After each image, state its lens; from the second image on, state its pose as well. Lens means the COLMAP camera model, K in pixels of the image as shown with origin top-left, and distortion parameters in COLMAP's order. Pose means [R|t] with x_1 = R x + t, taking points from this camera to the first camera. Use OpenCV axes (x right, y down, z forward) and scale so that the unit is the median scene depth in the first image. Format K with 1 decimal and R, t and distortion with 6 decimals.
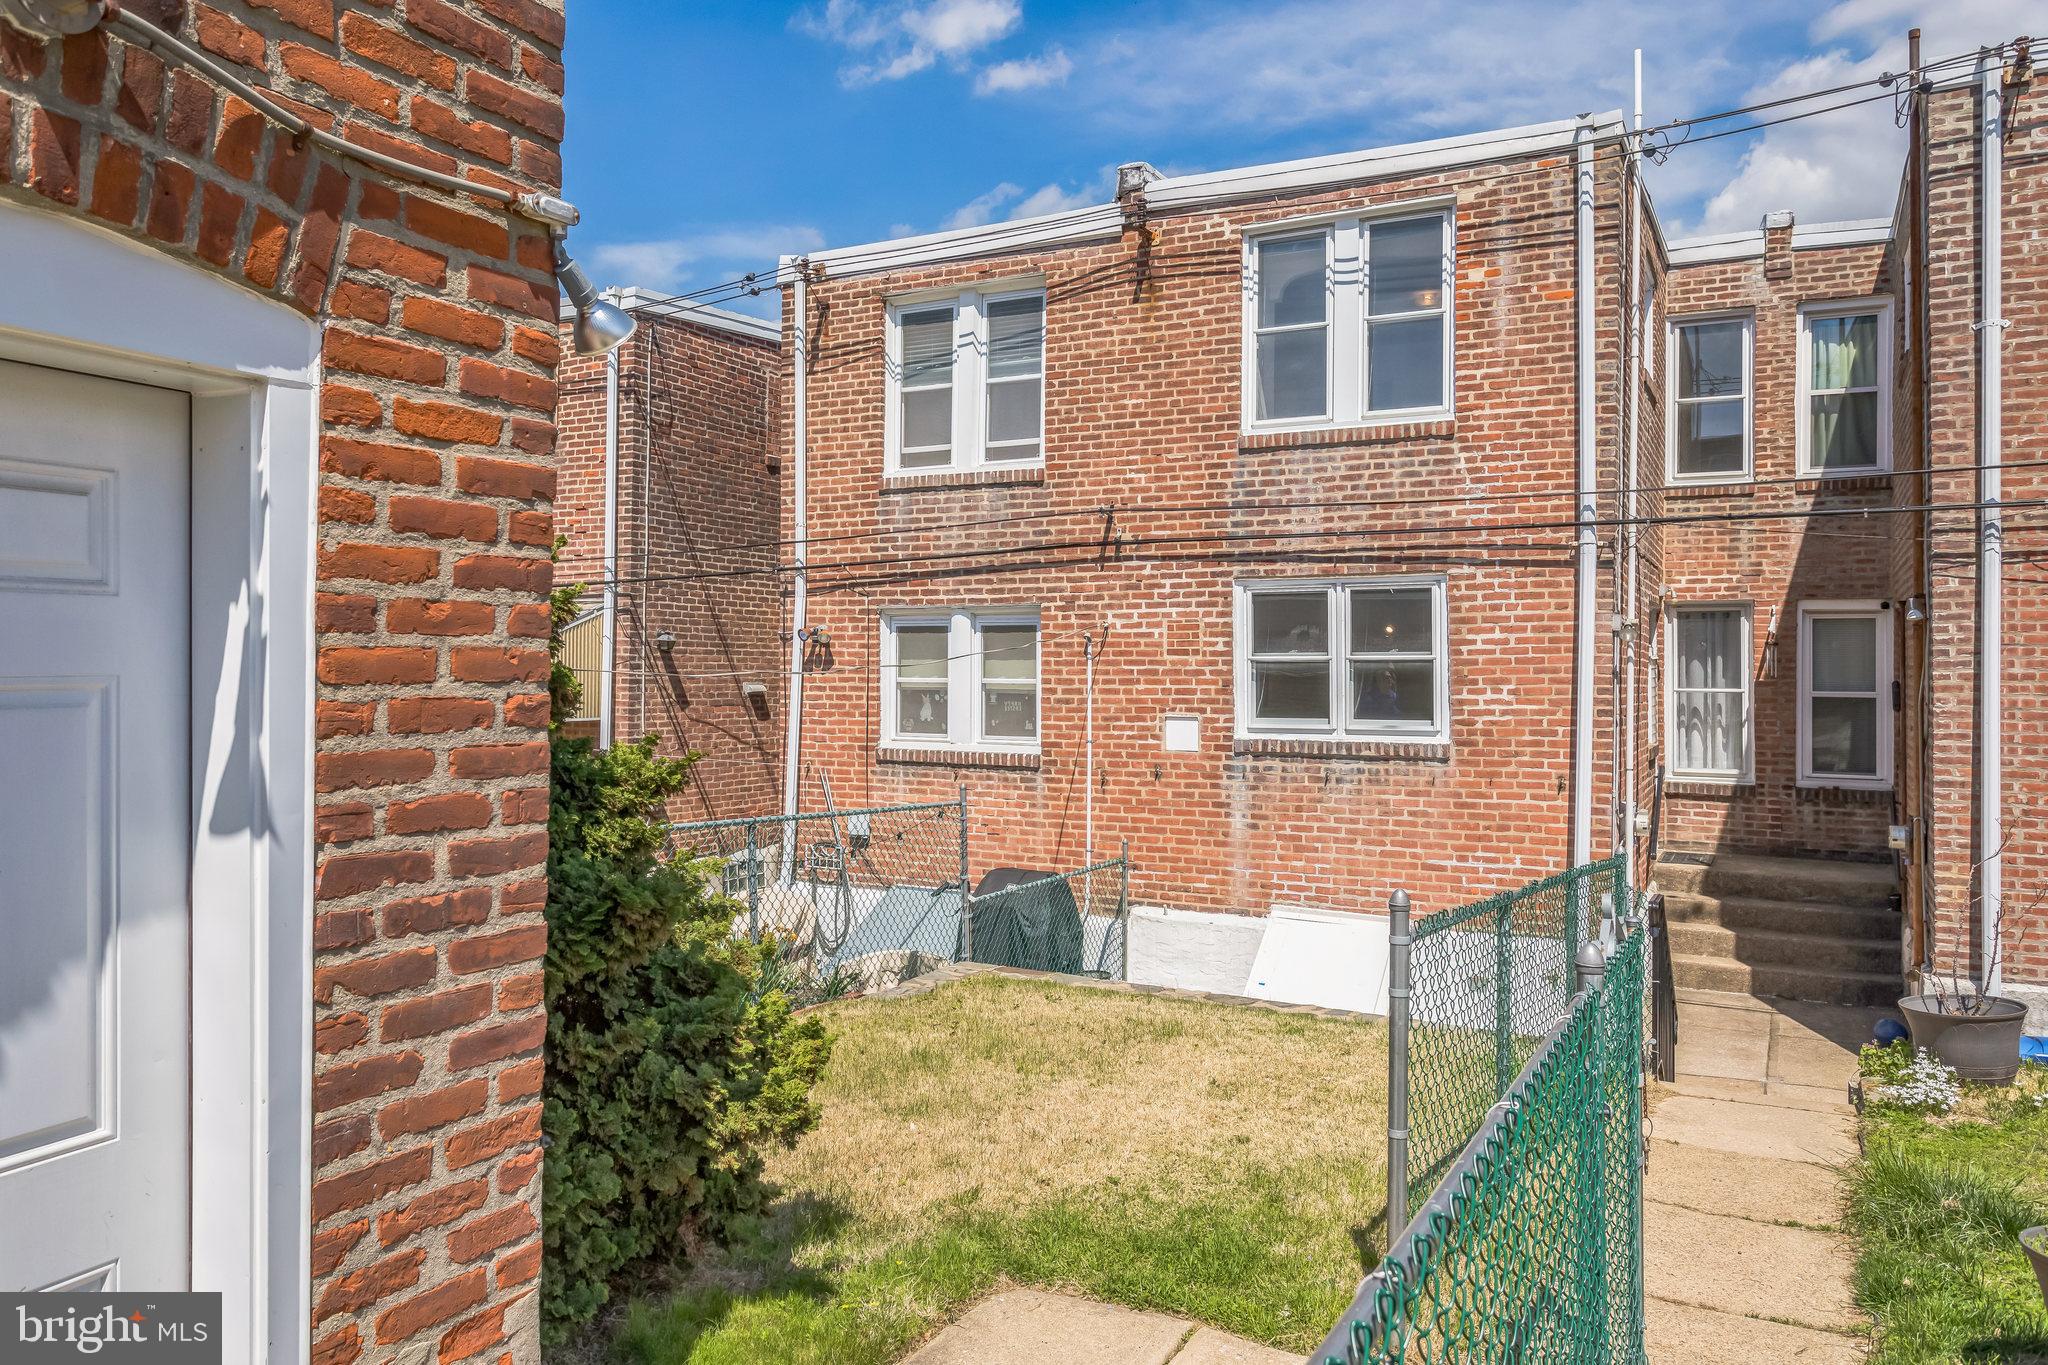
lens RADIAL K [[1473.6, 0, 1014.4], [0, 1473.6, 643.7], [0, 0, 1]] dist [-0.000484, 0.007750]
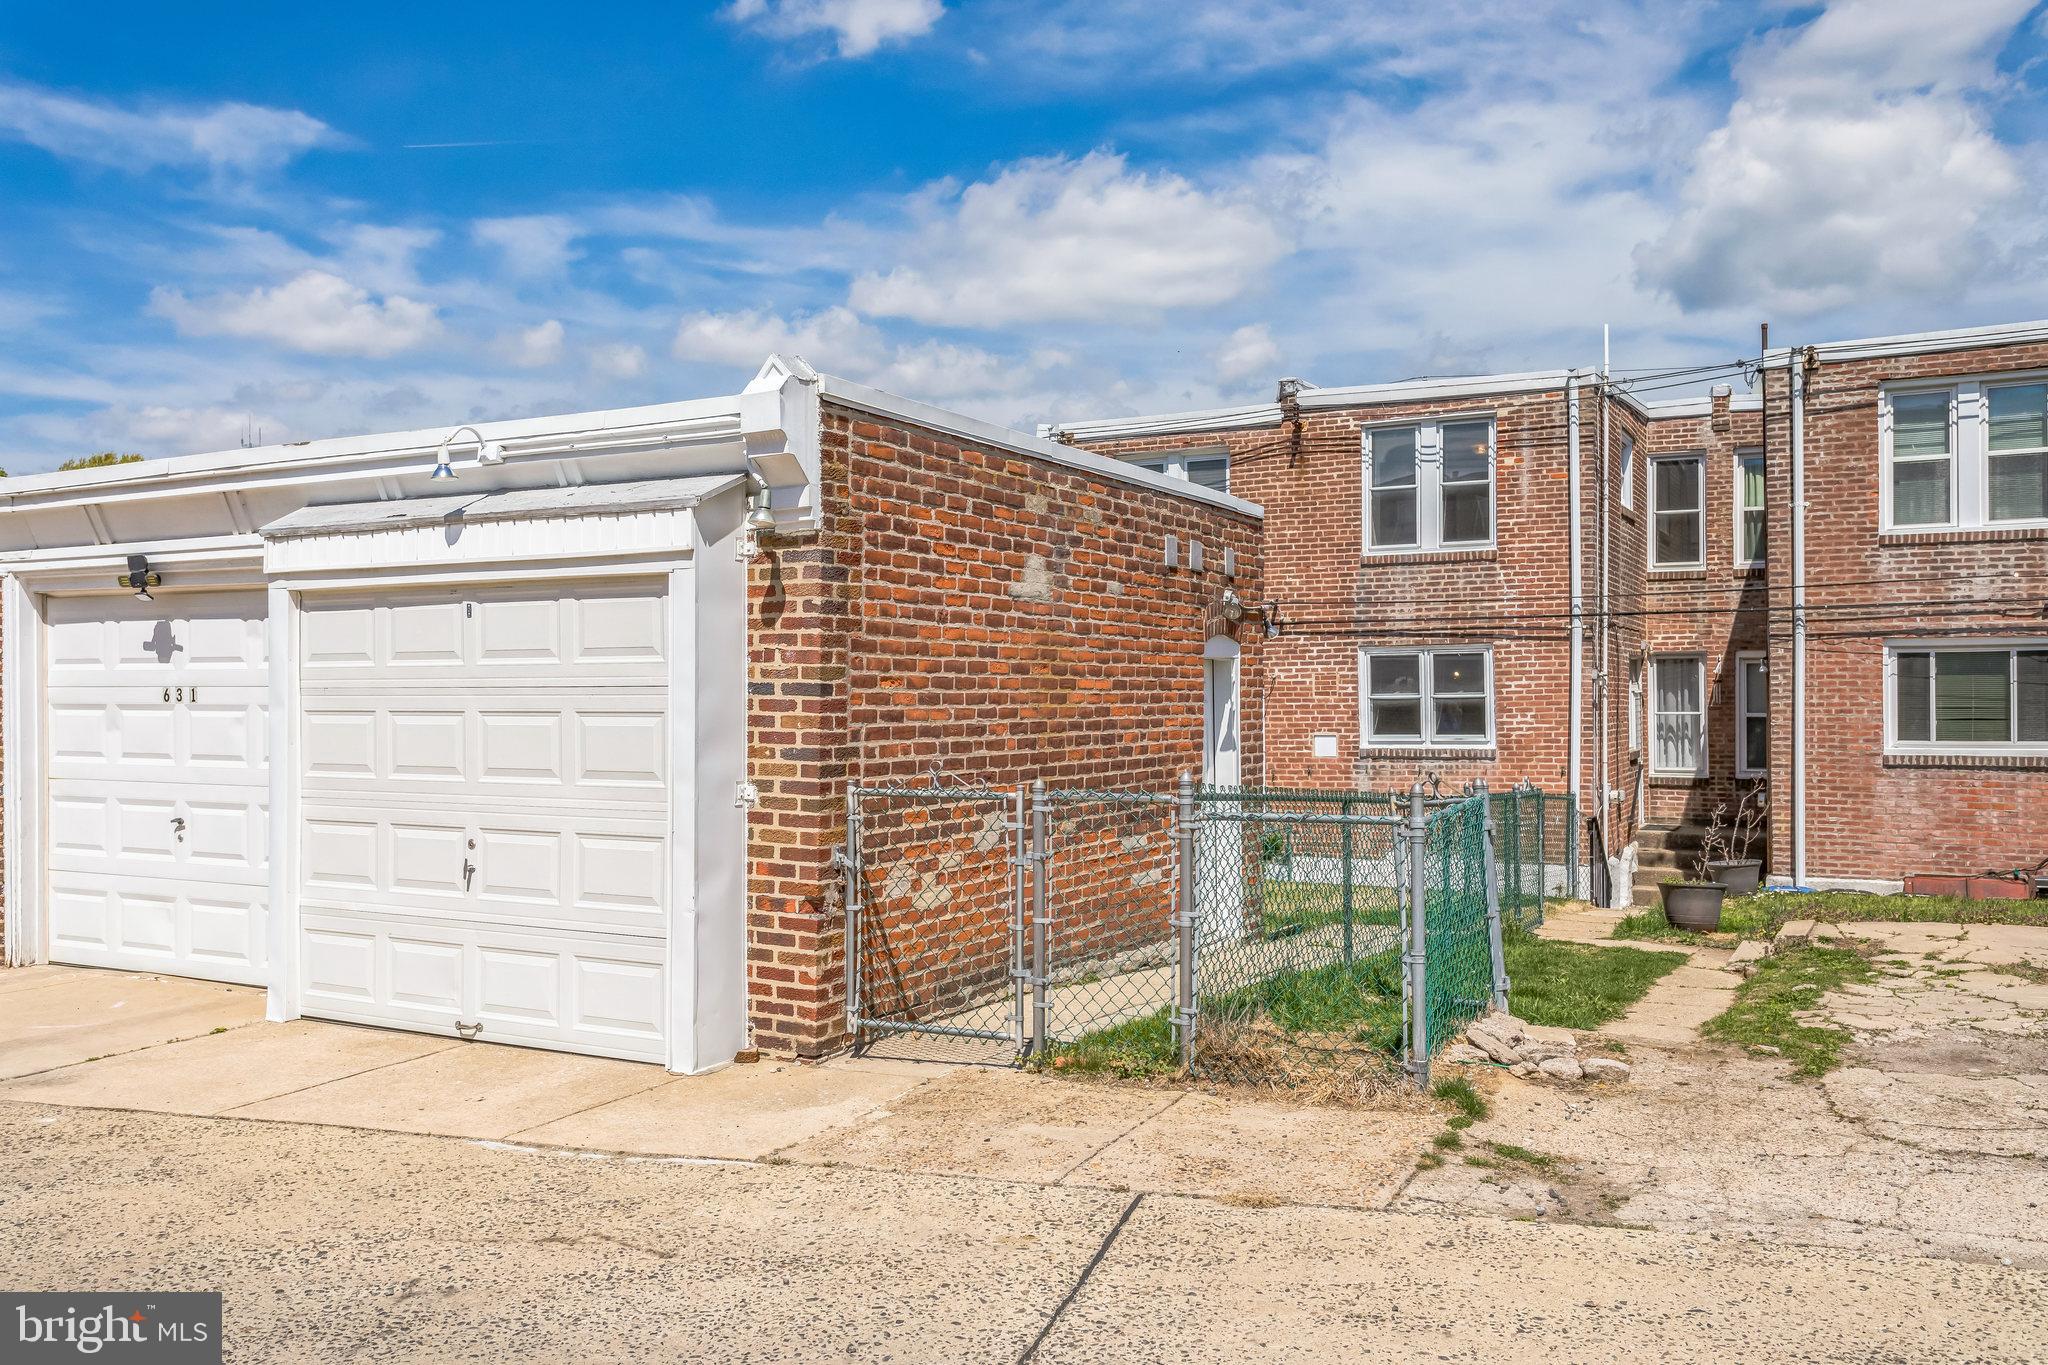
lens RADIAL K [[1662.3, 0, 1022.9], [0, 1662.3, 687.5], [0, 0, 1]] dist [0.007197, -0.004430]
pose [[0.999915, -0.012815, -0.002277, -0.215105], [0.012843, 0.999836, 0.012763, -0.029082], [0.002113, -0.012792, 0.999916, -0.812202]]
